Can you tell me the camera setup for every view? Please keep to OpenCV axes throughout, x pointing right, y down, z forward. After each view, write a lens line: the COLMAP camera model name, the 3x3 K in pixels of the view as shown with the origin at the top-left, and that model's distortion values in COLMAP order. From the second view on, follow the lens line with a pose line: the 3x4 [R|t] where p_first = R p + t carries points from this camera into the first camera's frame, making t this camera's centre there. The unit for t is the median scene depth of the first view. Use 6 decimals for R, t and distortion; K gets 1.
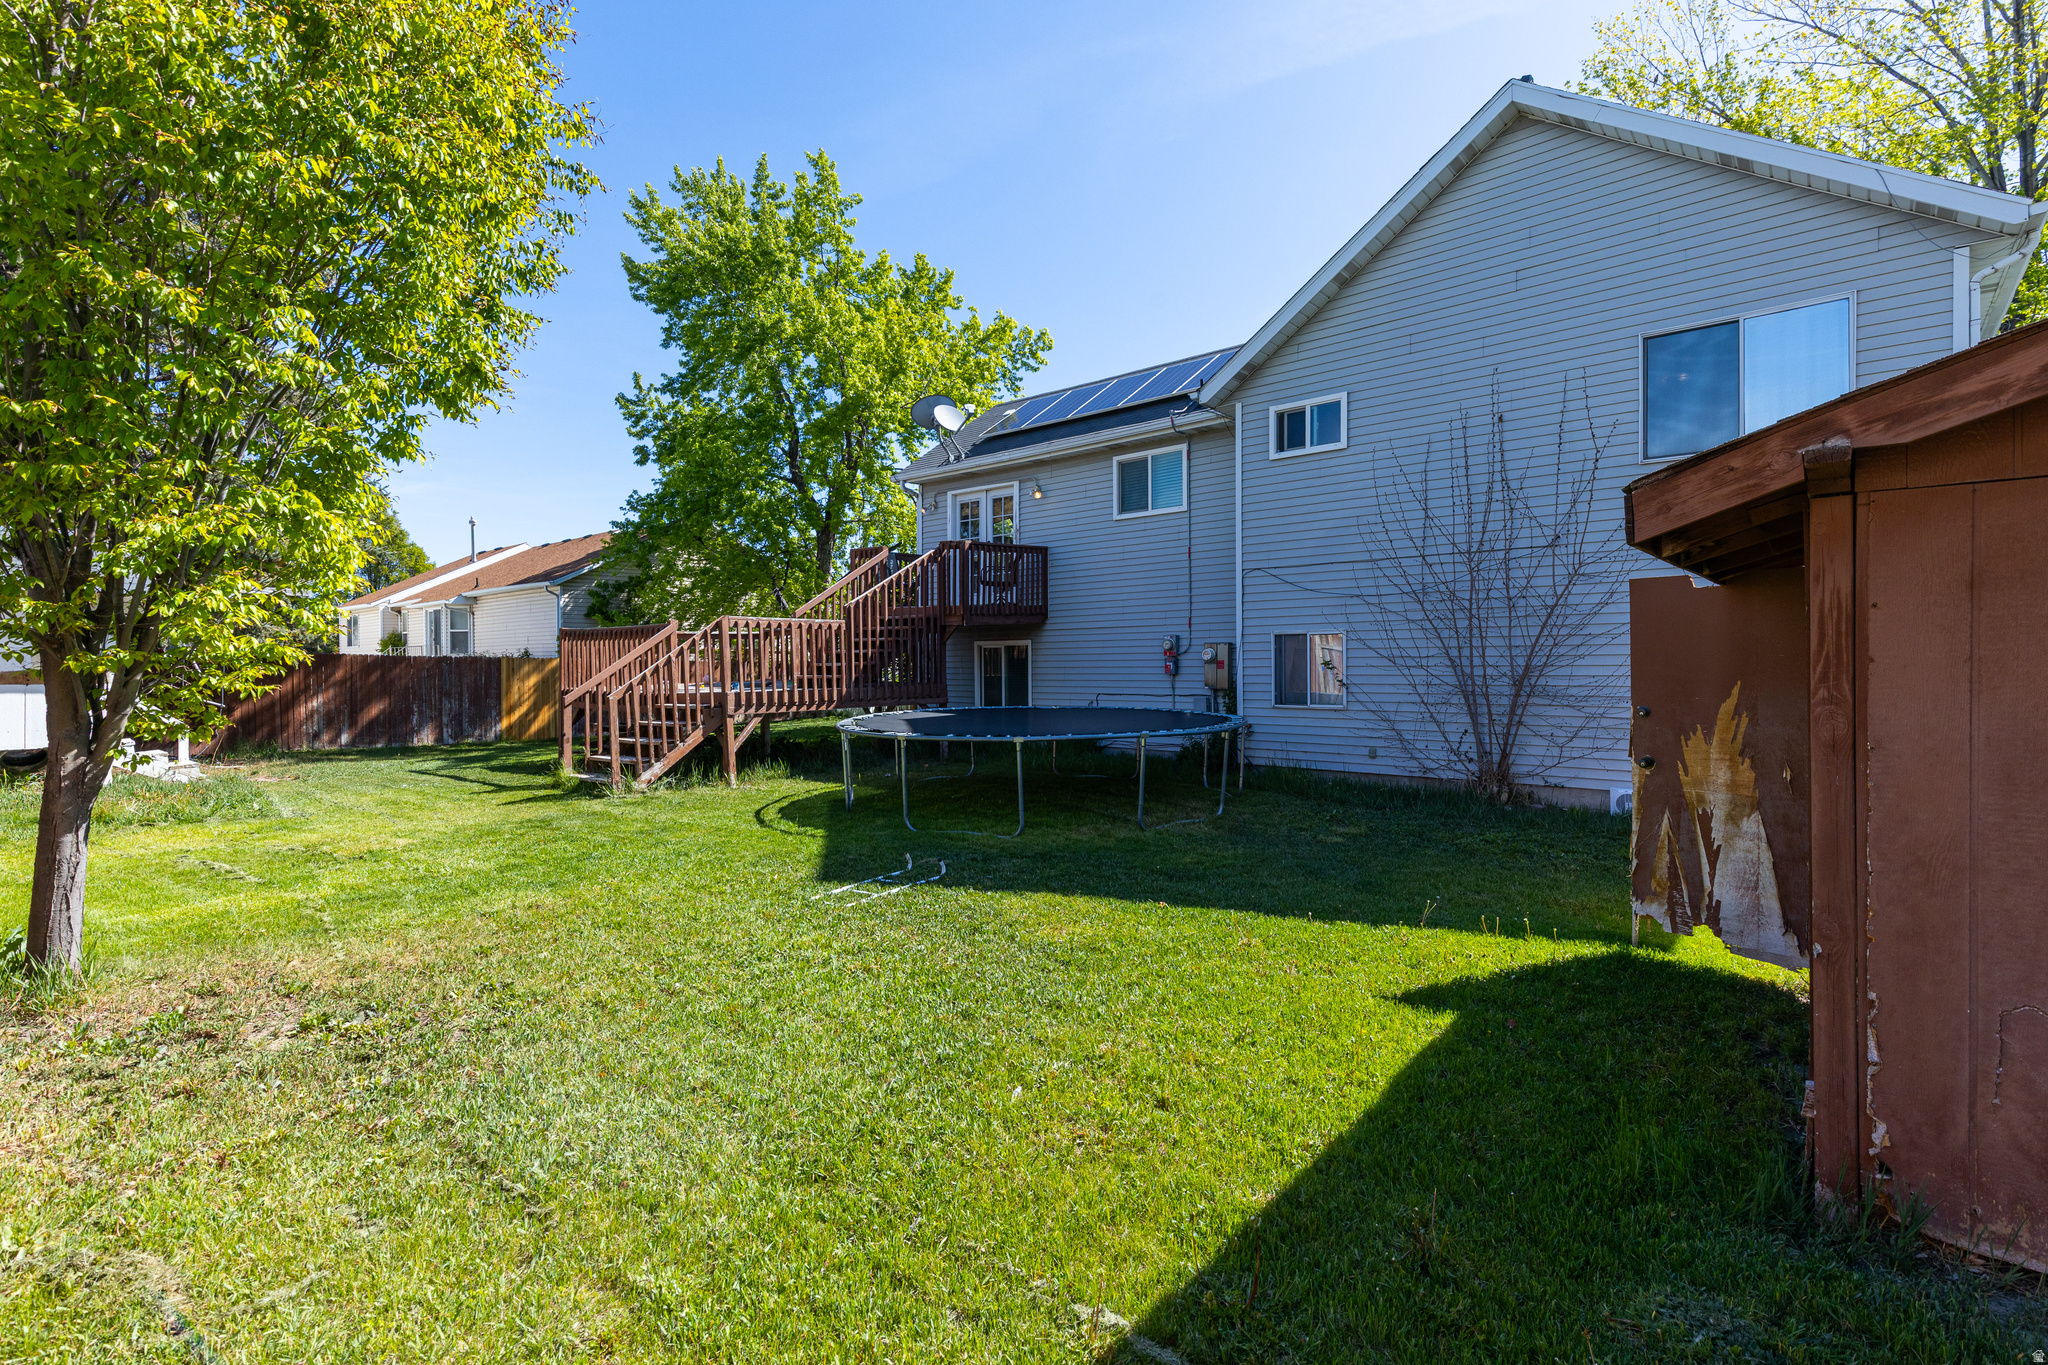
lens RADIAL K [[921.6, 0, 1019.9], [0, 921.6, 668.8], [0, 0, 1]] dist [0.004485, 0.000645]
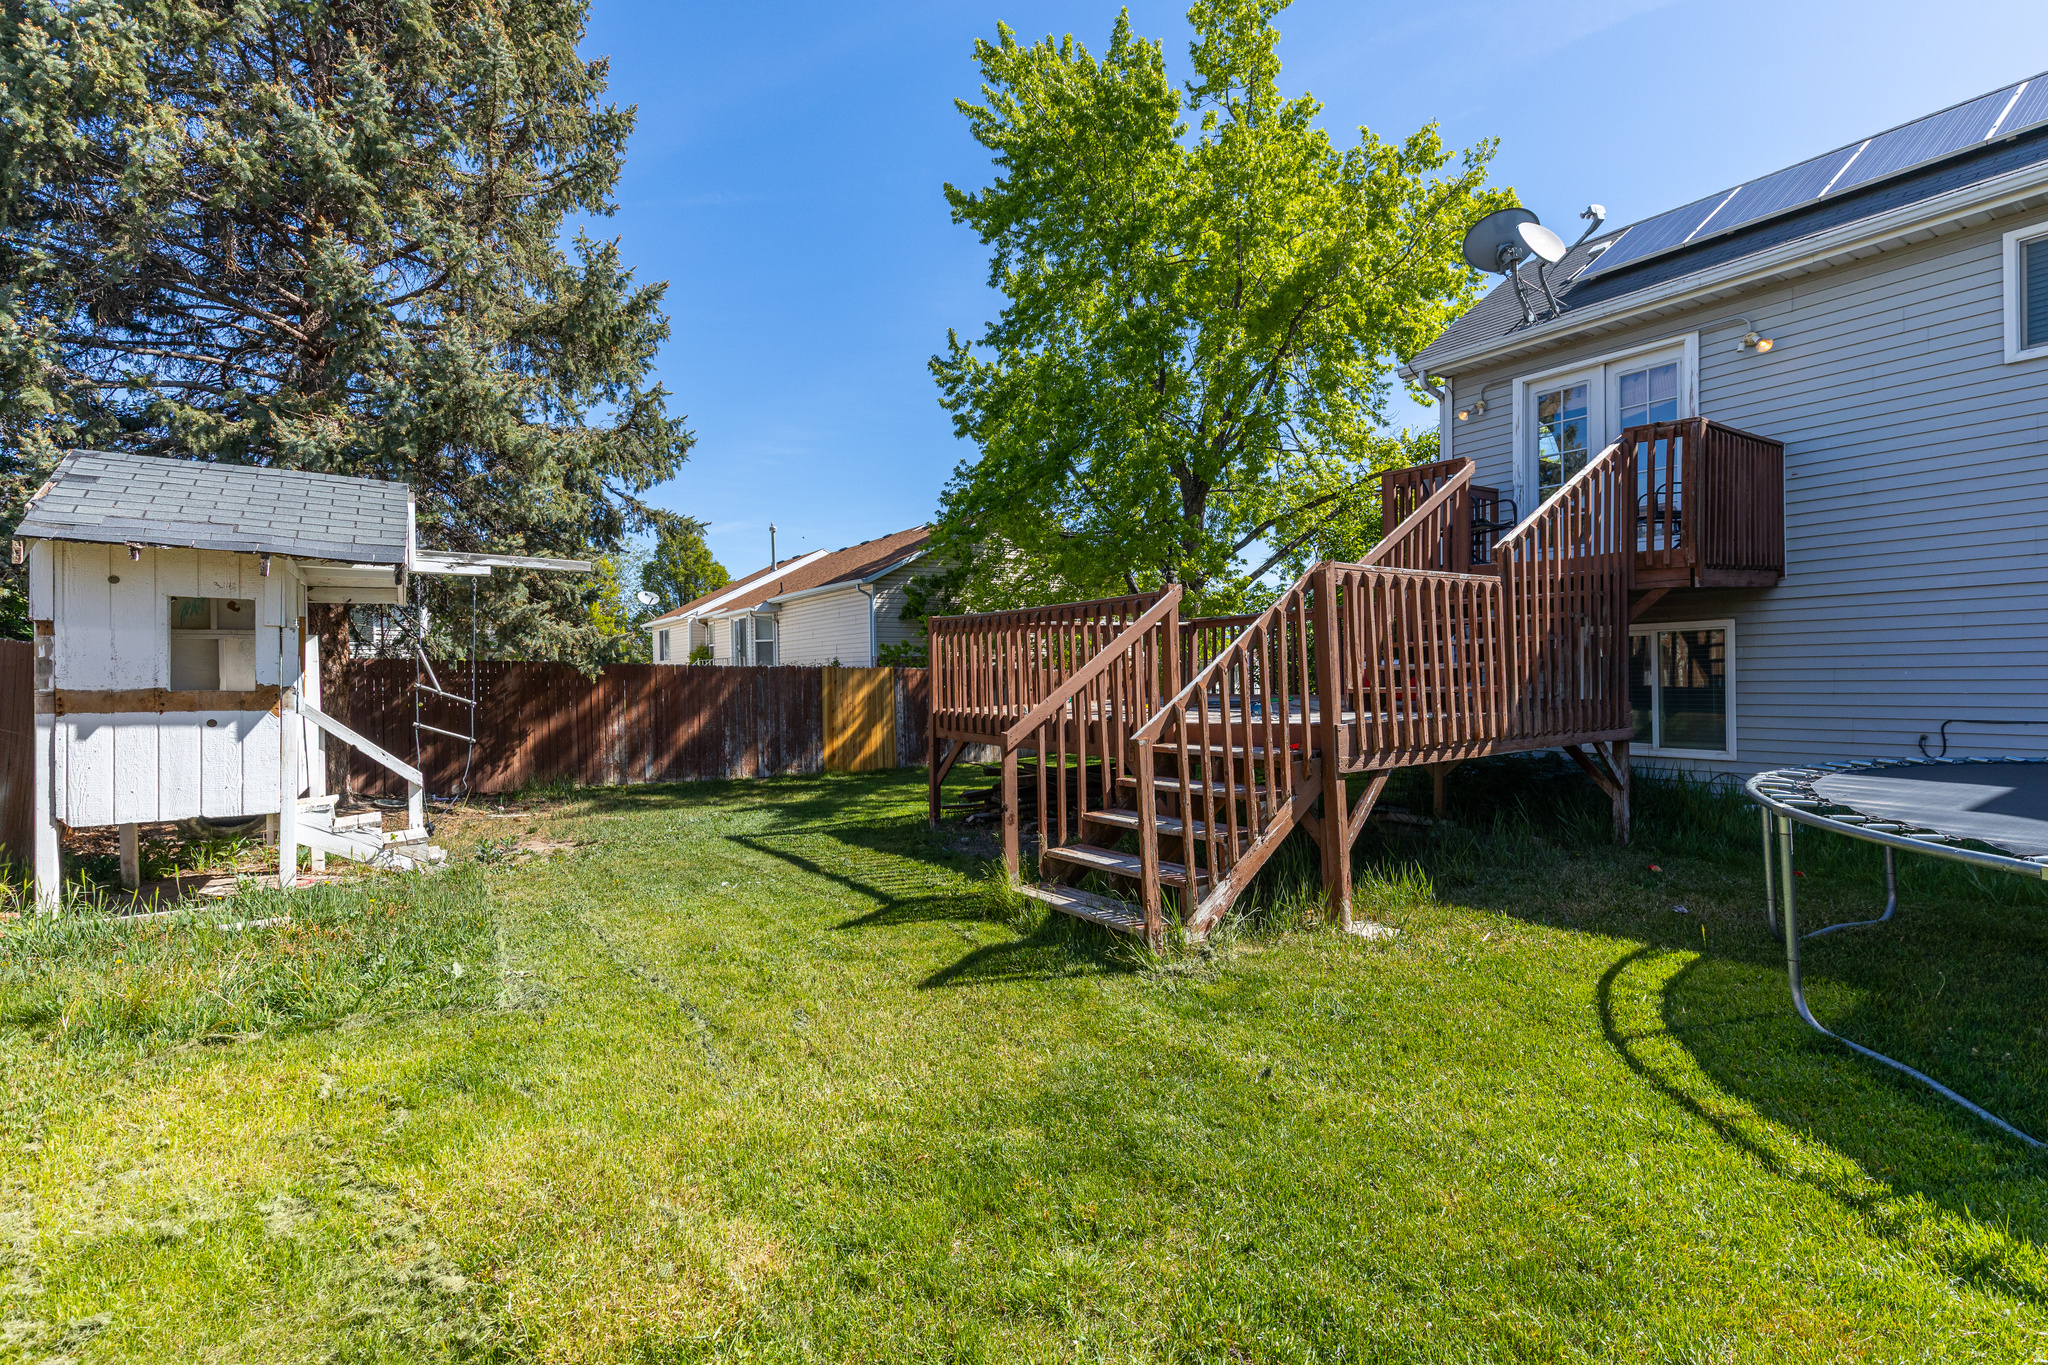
lens RADIAL K [[921.6, 0, 1025.7], [0, 921.6, 672.1], [0, 0, 1]] dist [0.004485, 0.000645]
pose [[0.967313, -0.009761, -0.253396, -0.226762], [0.007711, 0.999929, -0.009082, 0.001334], [0.253467, 0.006832, 0.967320, 0.328164]]
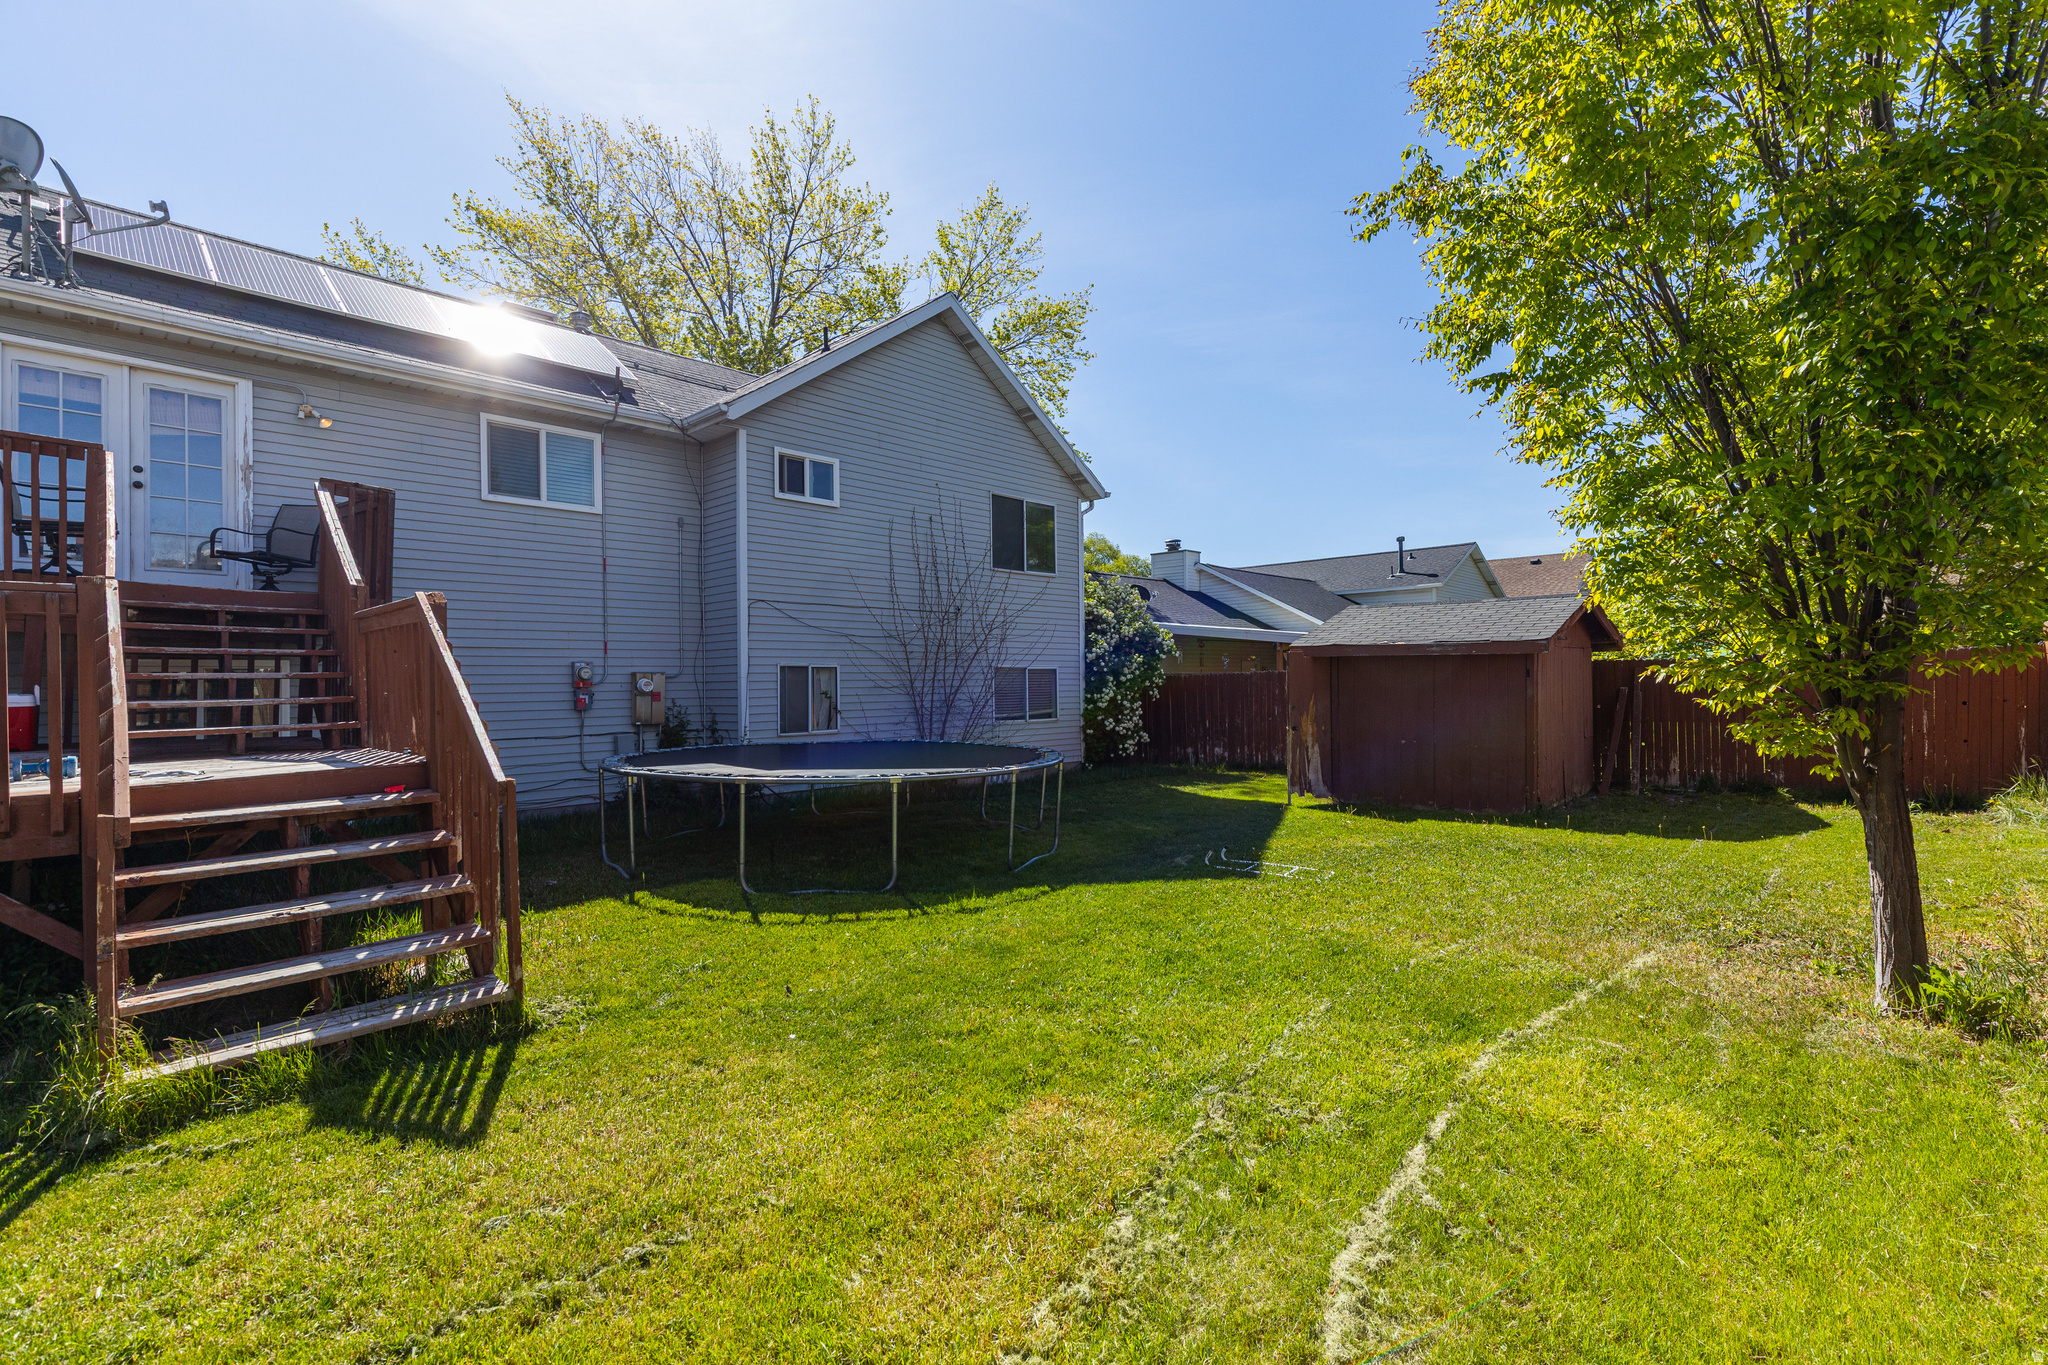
lens RADIAL K [[921.6, 0, 1037.2], [0, 921.6, 682.2], [0, 0, 1]] dist [0.004485, 0.000645]
pose [[0.040662, 0.008388, 0.999138, -0.497629], [0.018535, 0.999786, -0.009148, -0.002606], [-0.999001, 0.018891, 0.040498, 0.443235]]
